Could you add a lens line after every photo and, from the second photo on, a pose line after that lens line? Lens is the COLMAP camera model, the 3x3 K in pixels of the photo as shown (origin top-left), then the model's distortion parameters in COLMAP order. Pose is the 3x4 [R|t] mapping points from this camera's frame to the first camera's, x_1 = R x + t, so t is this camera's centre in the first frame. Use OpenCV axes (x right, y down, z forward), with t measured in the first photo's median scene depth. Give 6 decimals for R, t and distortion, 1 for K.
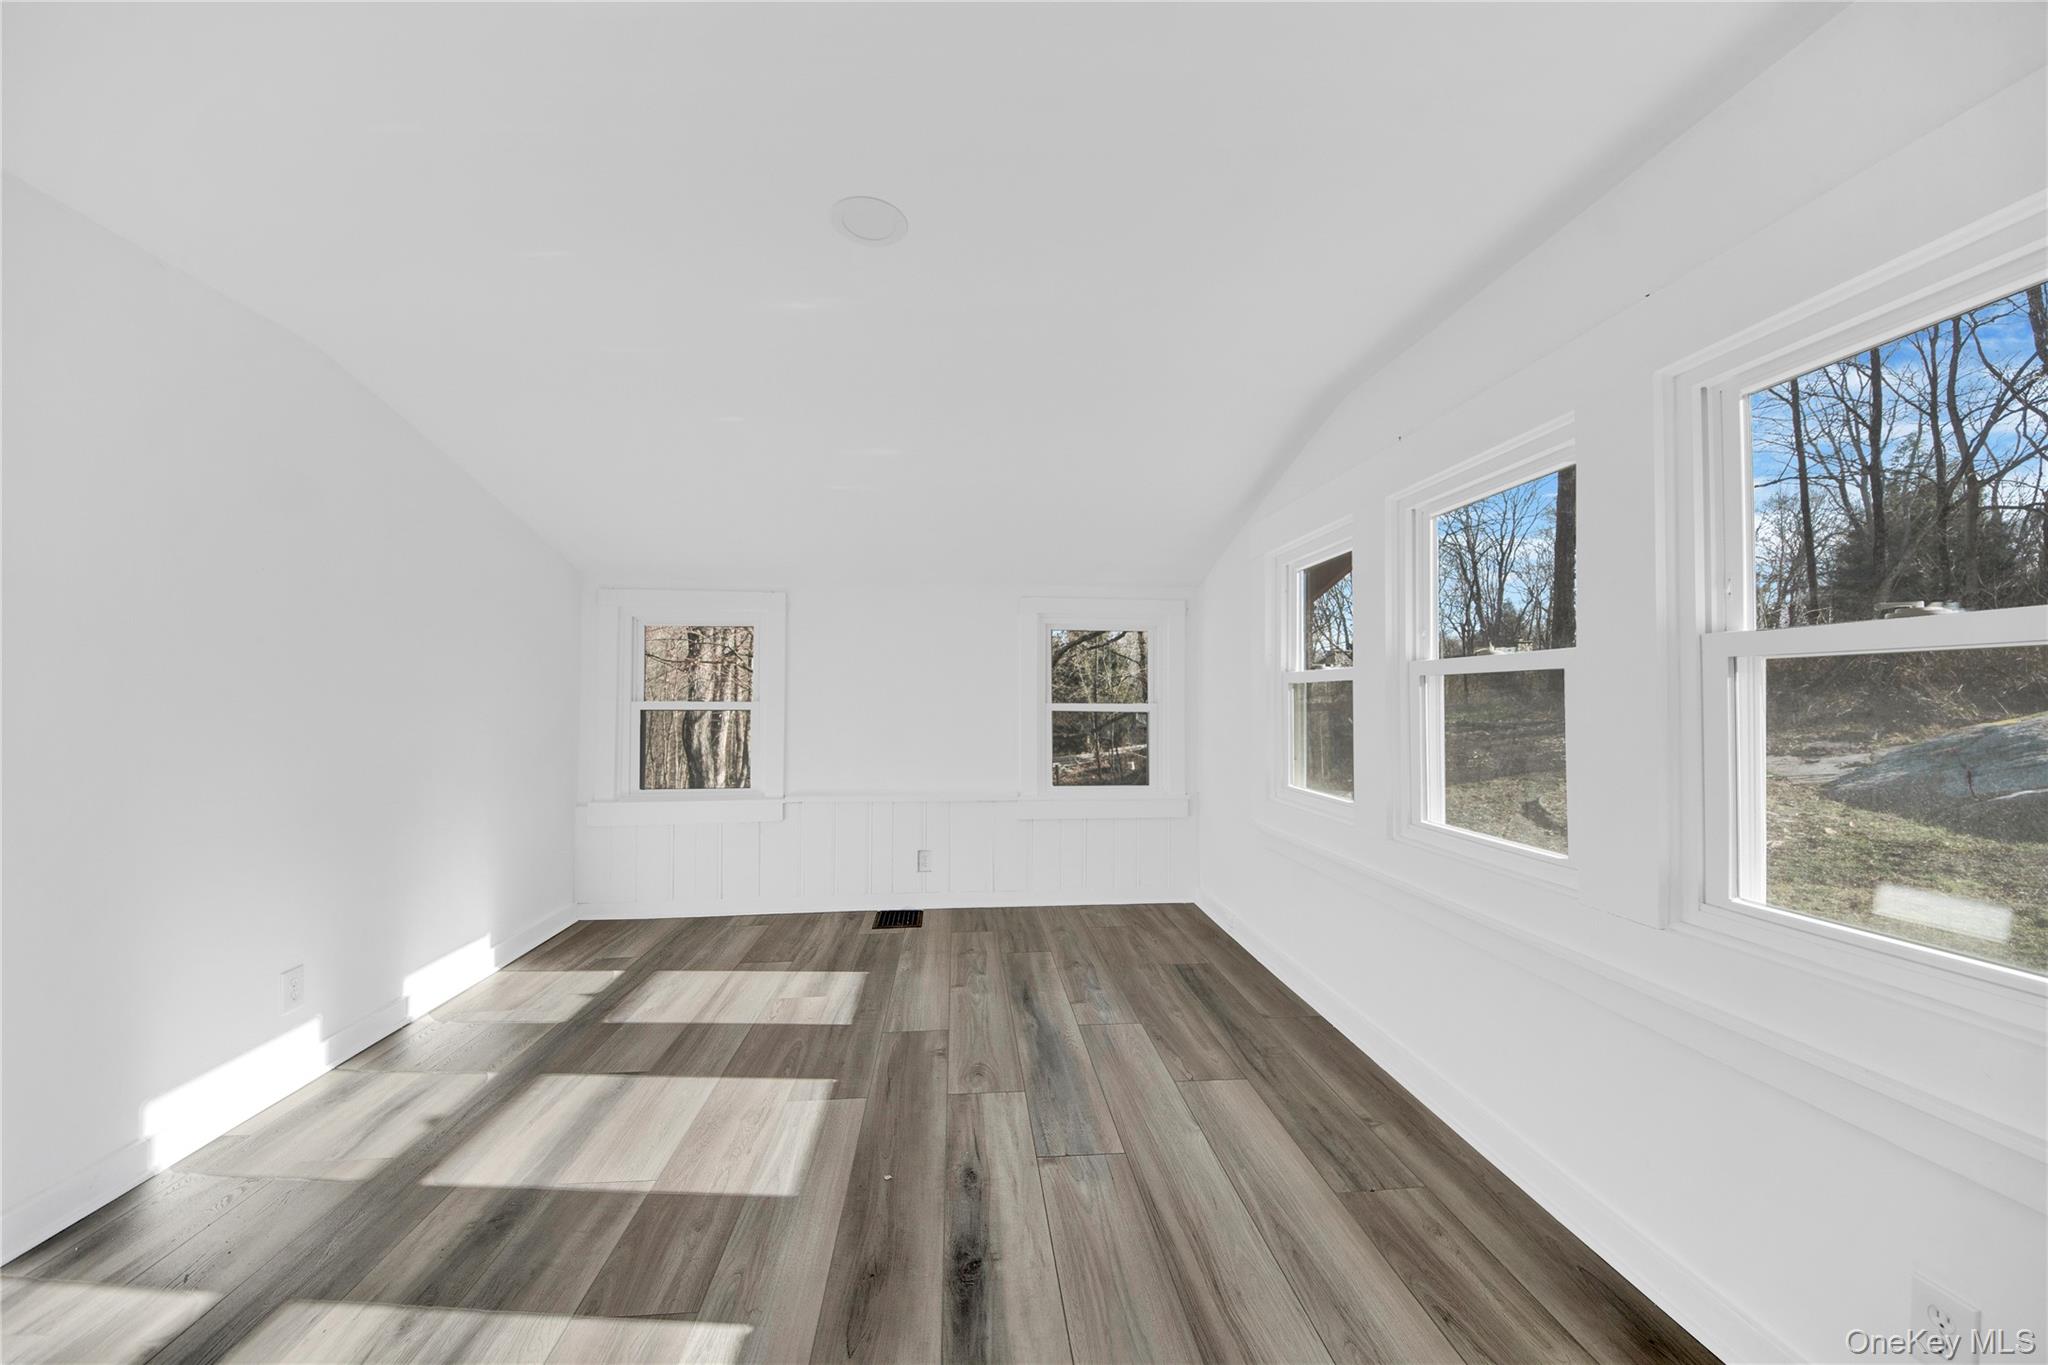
lens RADIAL K [[782.7, 0, 1023.7], [0, 782.7, 683.9], [0, 0, 1]] dist [0.031563, -0.002477]
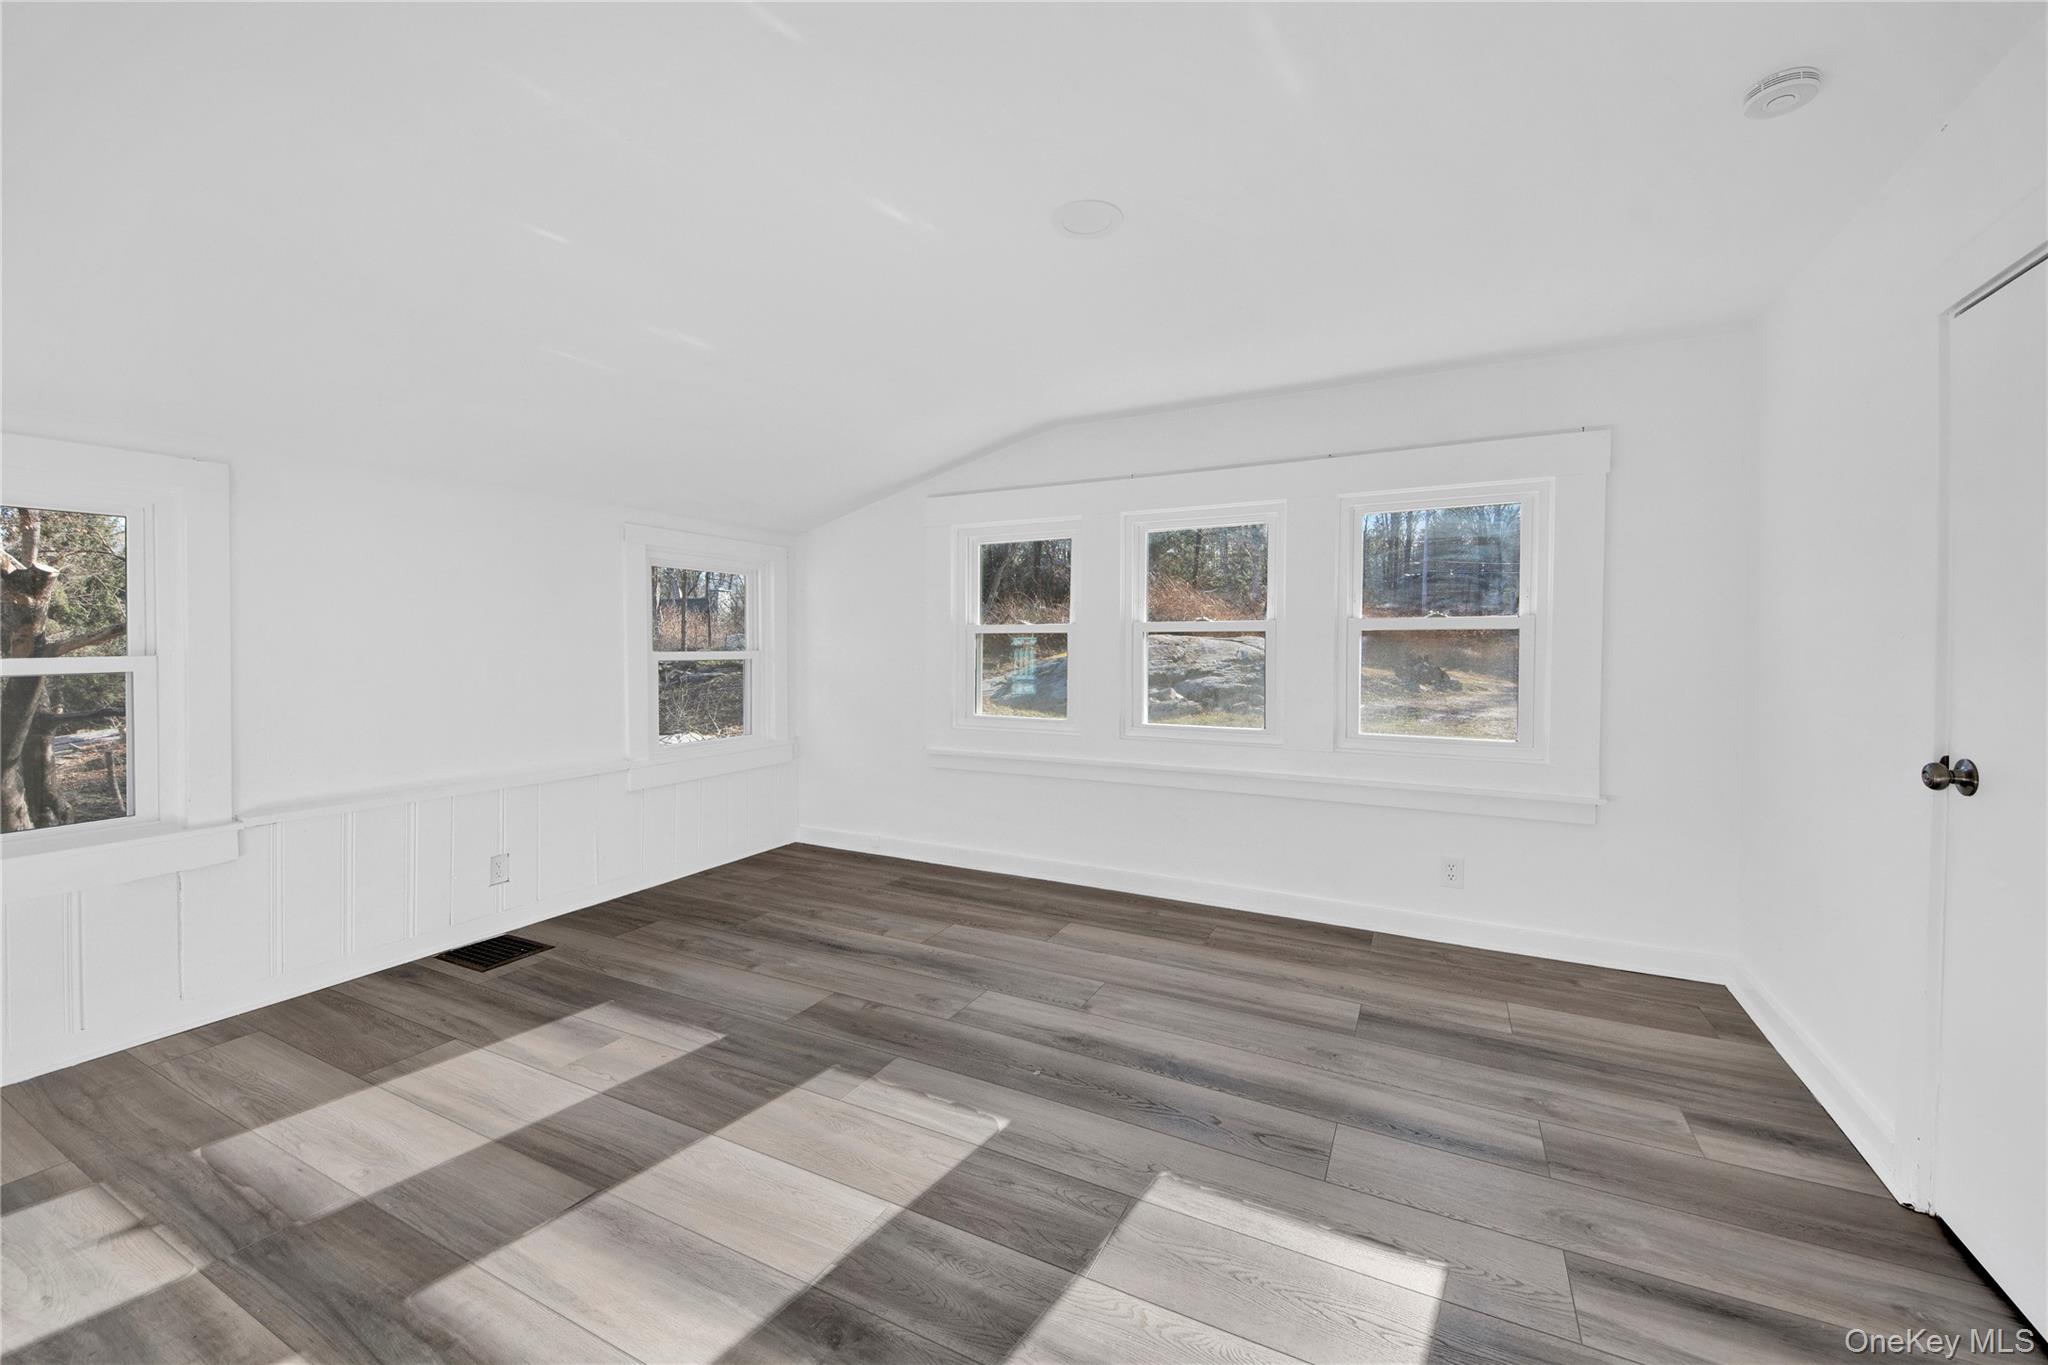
lens RADIAL K [[782.7, 0, 1060.0], [0, 782.7, 655.3], [0, 0, 1]] dist [0.031563, -0.002477]
pose [[0.519764, -0.007722, 0.854275, -0.888607], [-0.010690, 0.999822, 0.015542, 0.032112], [-0.854243, -0.017210, 0.519589, 0.355575]]
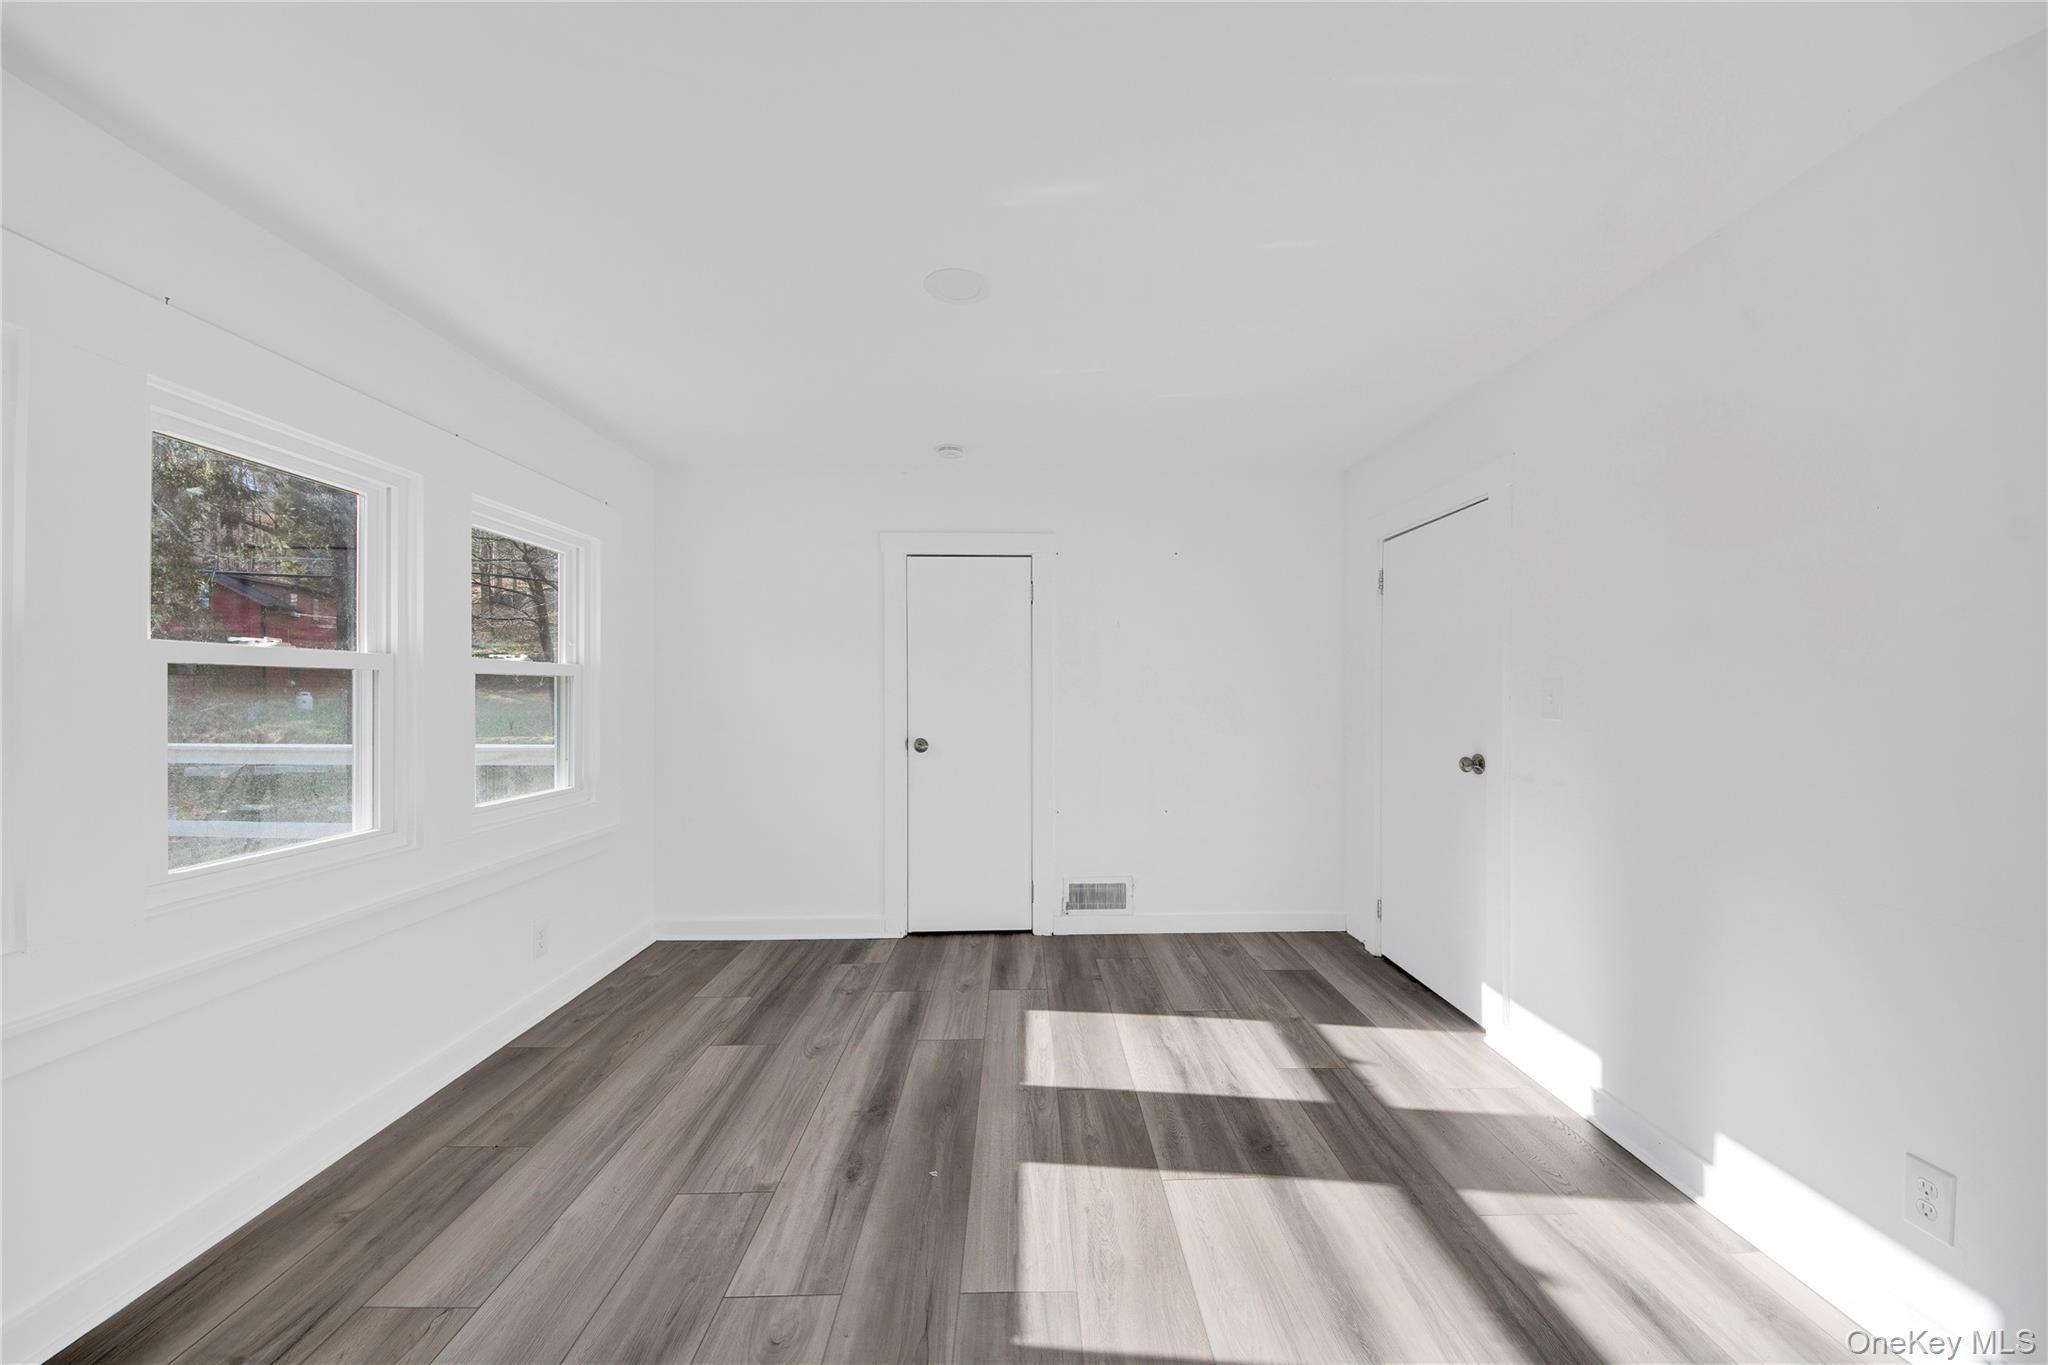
lens RADIAL K [[782.7, 0, 1021.5], [0, 782.7, 685.7], [0, 0, 1]] dist [0.031563, -0.002477]
pose [[-0.996461, -0.001078, 0.084047, -0.305121], [-0.002509, 0.999854, -0.016926, 0.016268], [-0.084017, -0.017077, -0.996318, 1.670990]]
